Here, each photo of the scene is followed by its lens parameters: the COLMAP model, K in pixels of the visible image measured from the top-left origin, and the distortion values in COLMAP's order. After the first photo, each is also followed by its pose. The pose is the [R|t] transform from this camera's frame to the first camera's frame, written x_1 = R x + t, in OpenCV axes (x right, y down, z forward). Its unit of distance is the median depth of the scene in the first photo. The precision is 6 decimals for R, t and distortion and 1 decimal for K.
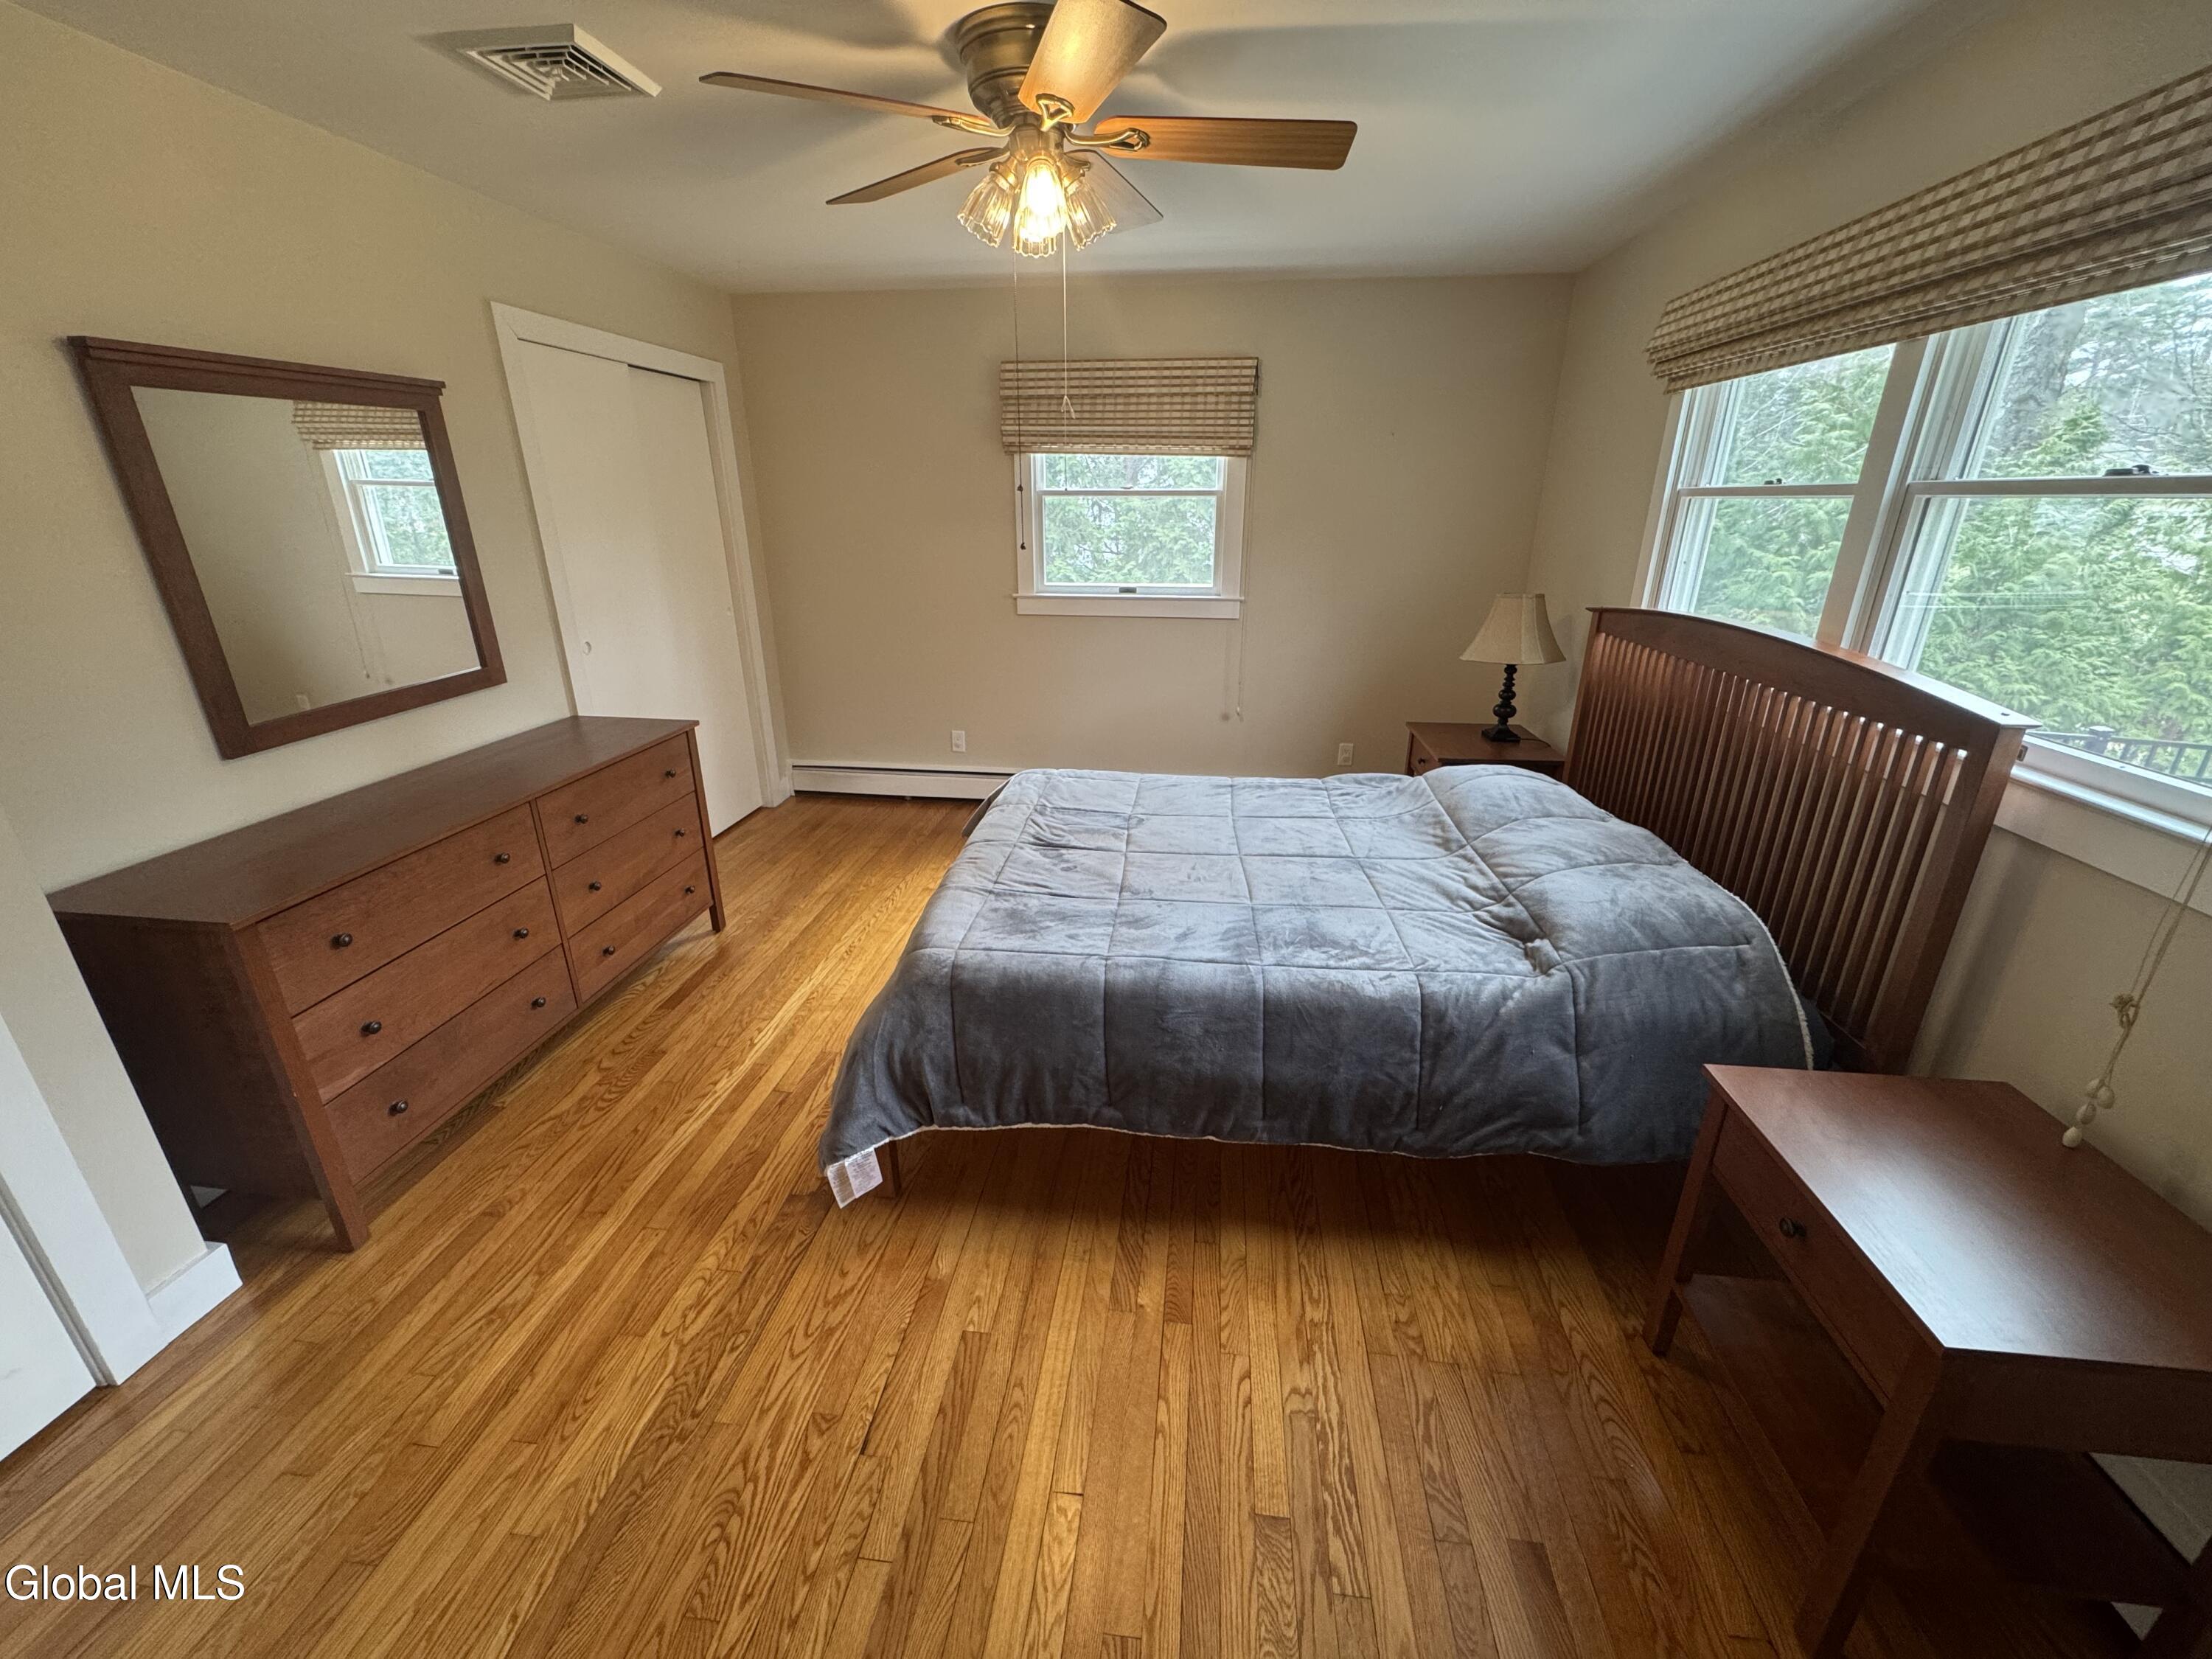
lens RADIAL K [[880.3, 0, 1105.4], [0, 880.3, 826.7], [0, 0, 1]] dist [-0.002833, 0.000130]
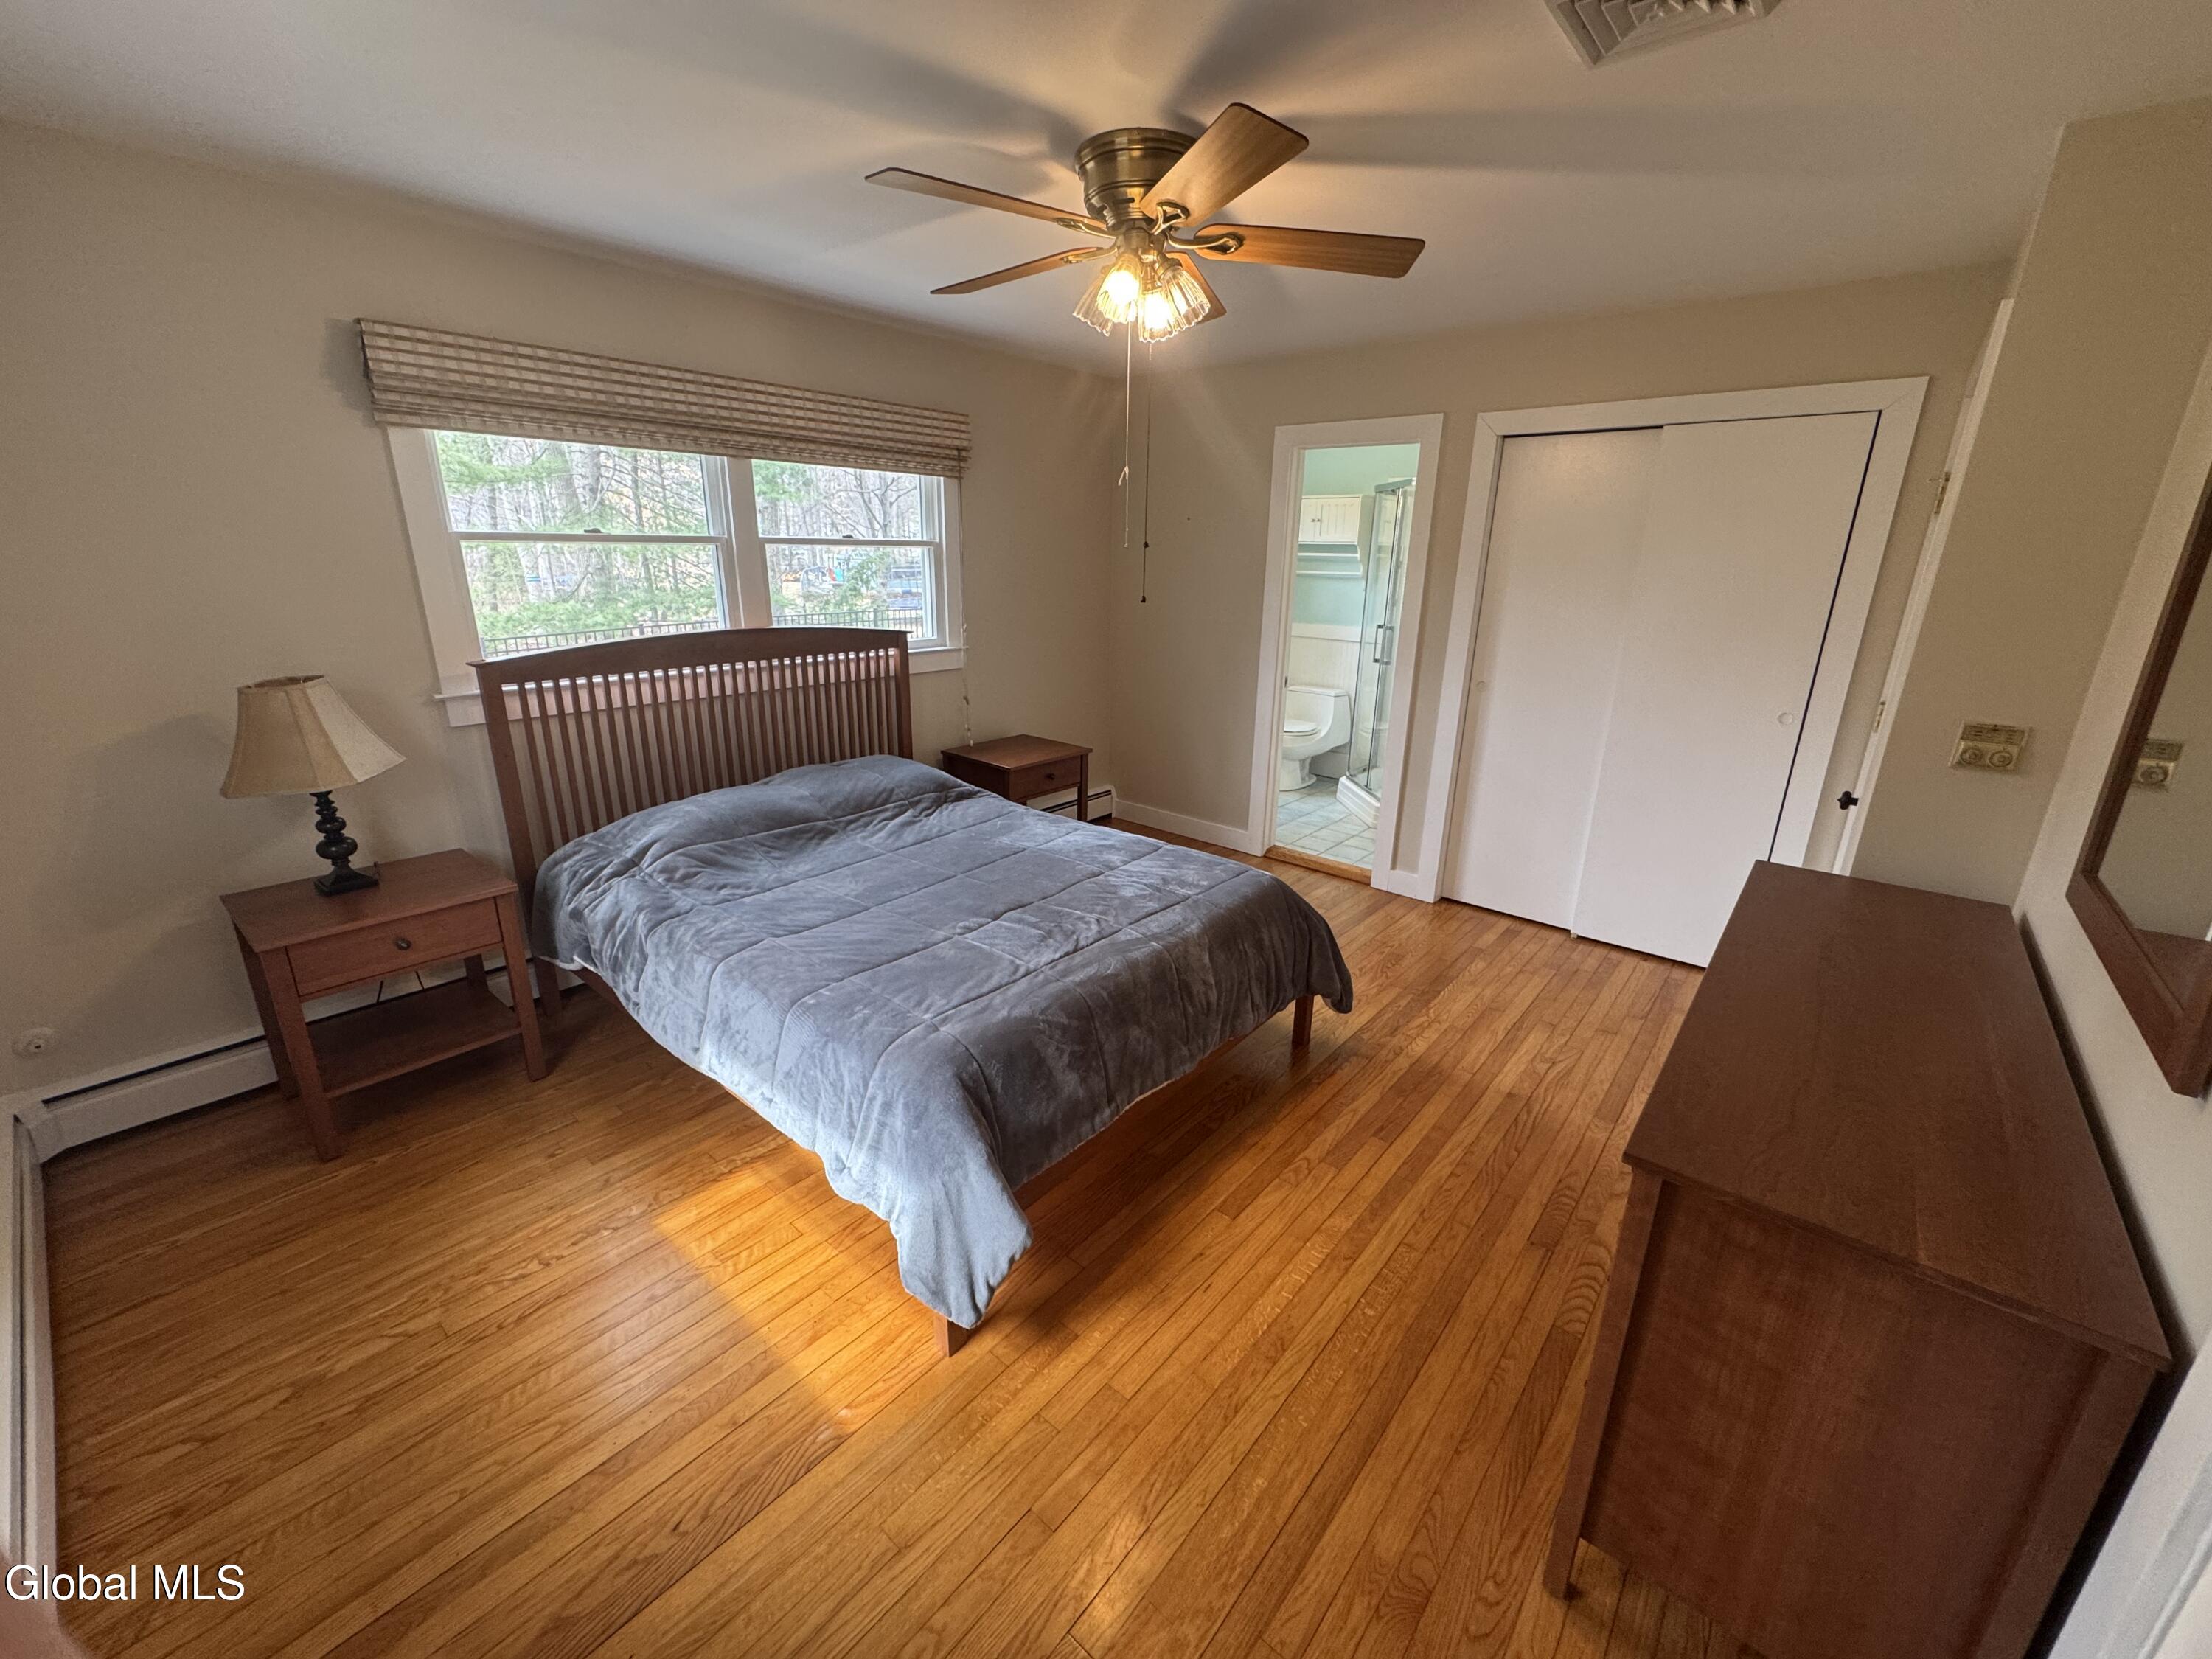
lens RADIAL K [[880.3, 0, 1105.4], [0, 880.3, 826.7], [0, 0, 1]] dist [-0.002833, 0.000130]
pose [[-0.829543, -0.179813, 0.528703, -0.680615], [0.179346, 0.810810, 0.557155, -0.712701], [-0.528861, 0.557005, -0.640353, 1.906684]]
